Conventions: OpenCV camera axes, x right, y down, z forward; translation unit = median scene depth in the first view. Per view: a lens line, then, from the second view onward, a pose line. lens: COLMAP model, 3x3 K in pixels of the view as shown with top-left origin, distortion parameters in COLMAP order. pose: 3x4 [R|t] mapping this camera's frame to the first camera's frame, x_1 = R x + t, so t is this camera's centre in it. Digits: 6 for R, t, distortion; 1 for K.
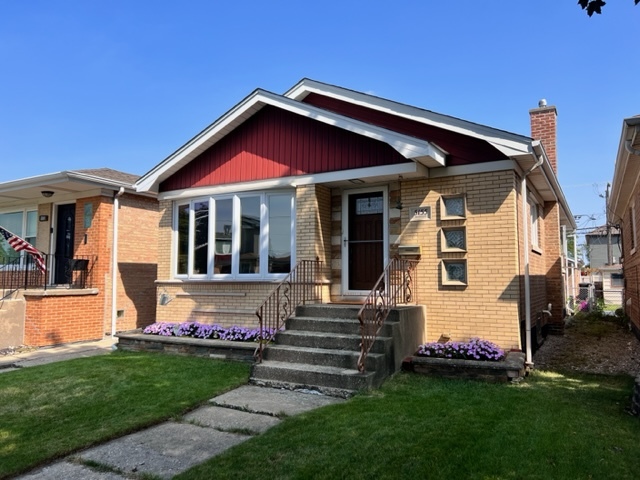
lens RADIAL K [[492.0, 0, 320.0], [0, 492.0, 240.0], [0, 0, 1]] dist [0.047142, -0.072541]
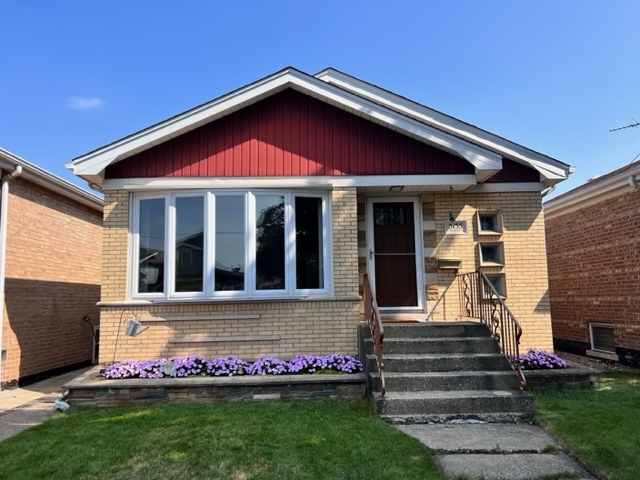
lens RADIAL K [[492.0, 0, 320.0], [0, 492.0, 240.0], [0, 0, 1]] dist [0.047142, -0.072541]
pose [[0.856274, 0.047137, 0.514367, -0.514660], [-0.020384, 0.998135, -0.057536, 0.033081], [-0.516120, 0.038782, 0.855638, 0.277917]]
